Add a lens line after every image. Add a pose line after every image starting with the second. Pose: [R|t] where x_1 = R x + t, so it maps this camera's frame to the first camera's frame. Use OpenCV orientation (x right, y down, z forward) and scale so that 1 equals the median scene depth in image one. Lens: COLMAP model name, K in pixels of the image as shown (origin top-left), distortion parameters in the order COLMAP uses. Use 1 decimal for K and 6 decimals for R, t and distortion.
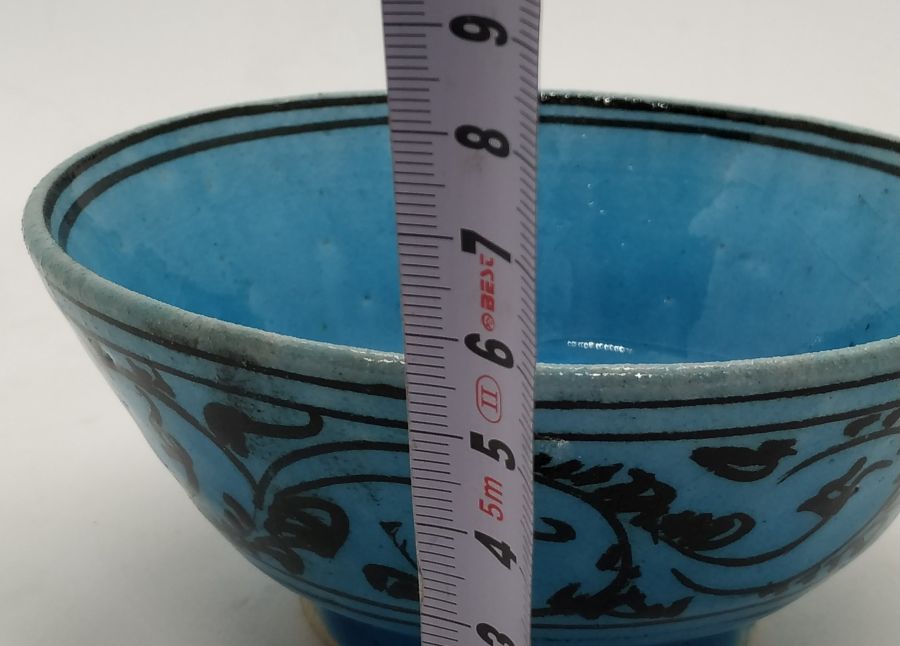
lens RADIAL K [[2000.4, 0, 415.4], [0, 2000.4, 174.1], [0, 0, 1]] dist [0.205136, -0.129988]
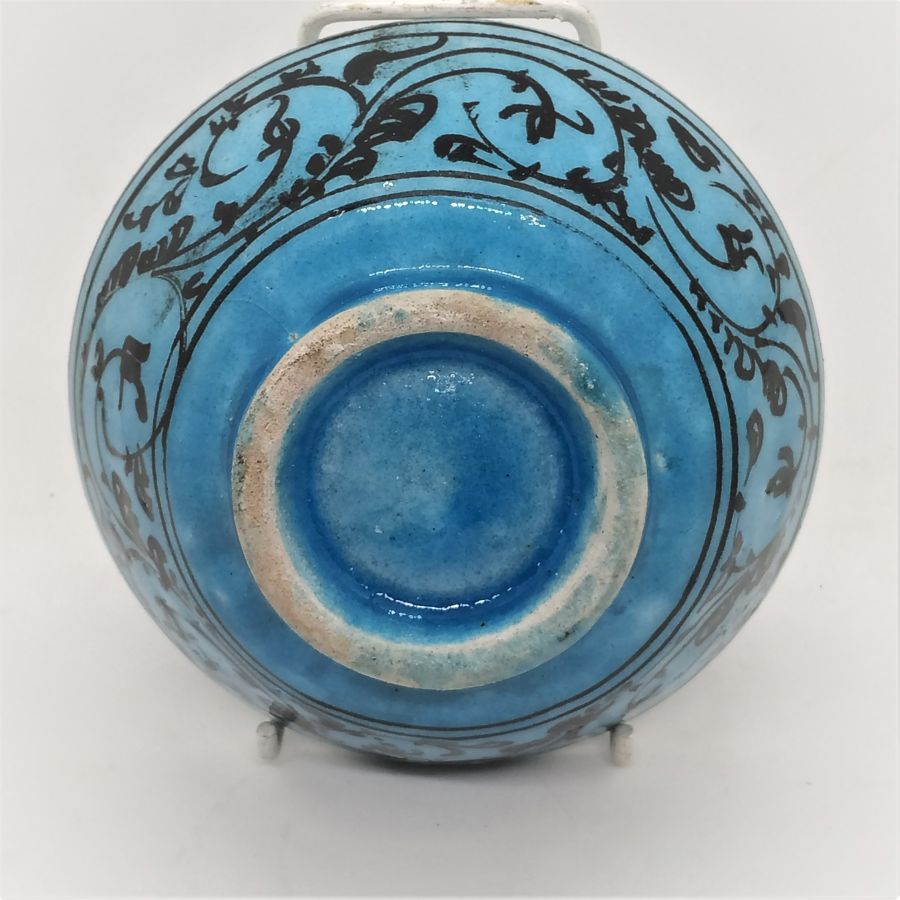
lens RADIAL K [[2258.4, 0, 445.6], [0, 2258.4, 447.7], [0, 0, 1]] dist [0.246482, -0.057639]
pose [[0.913940, 0.392210, 0.104333, -0.105025], [0.093754, 0.046090, -0.994528, 1.856509], [-0.394873, 0.918720, 0.005352, 1.253742]]
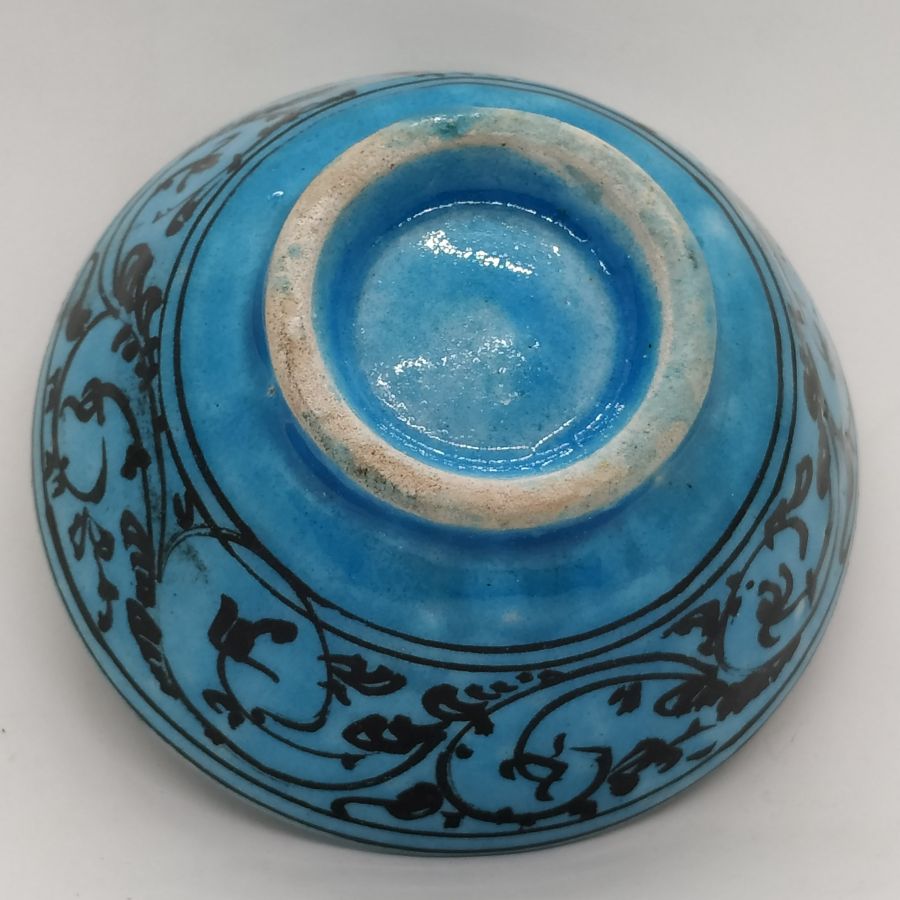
lens RADIAL K [[2258.4, 0, 445.6], [0, 2258.4, 447.7], [0, 0, 1]] dist [0.246482, -0.057639]
pose [[0.752413, -0.580906, 0.310521, -0.458569], [-0.042707, -0.513452, -0.857055, 1.480429], [0.657306, 0.631597, -0.411137, 1.932431]]
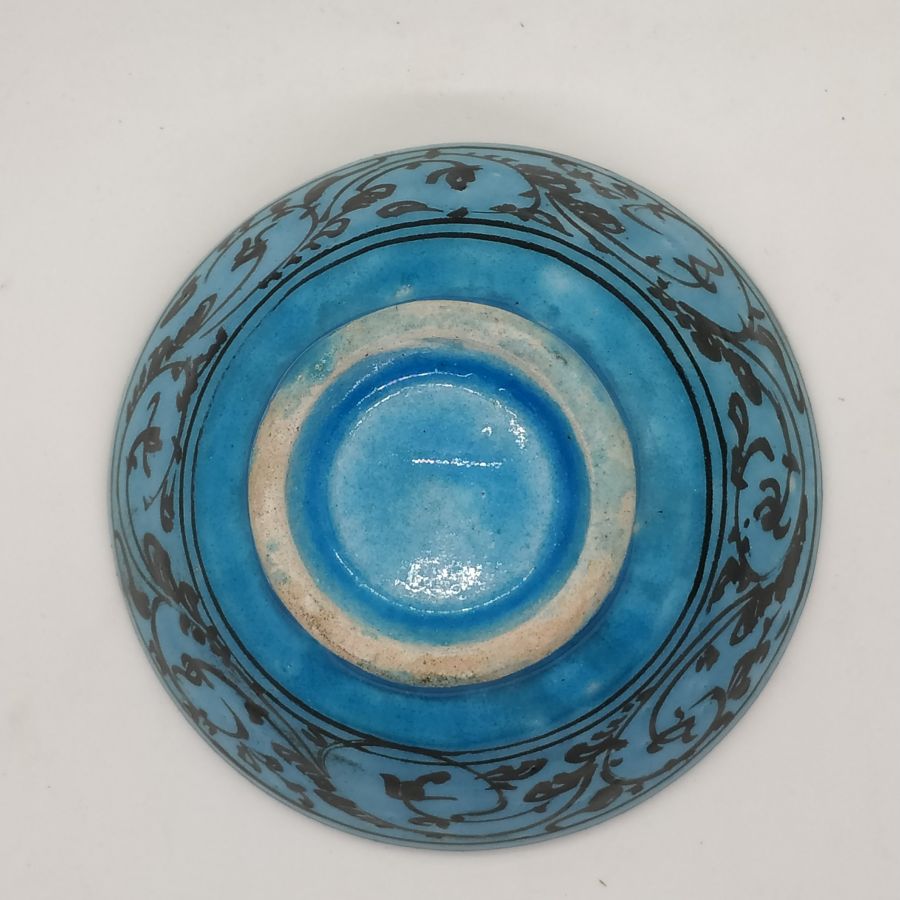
lens RADIAL K [[2258.4, 0, 445.6], [0, 2258.4, 447.7], [0, 0, 1]] dist [0.246482, -0.057639]
pose [[0.303023, -0.952791, 0.019156, 0.071476], [-0.291188, -0.111711, -0.950121, 1.901688], [0.907407, 0.282331, -0.311292, 1.822295]]
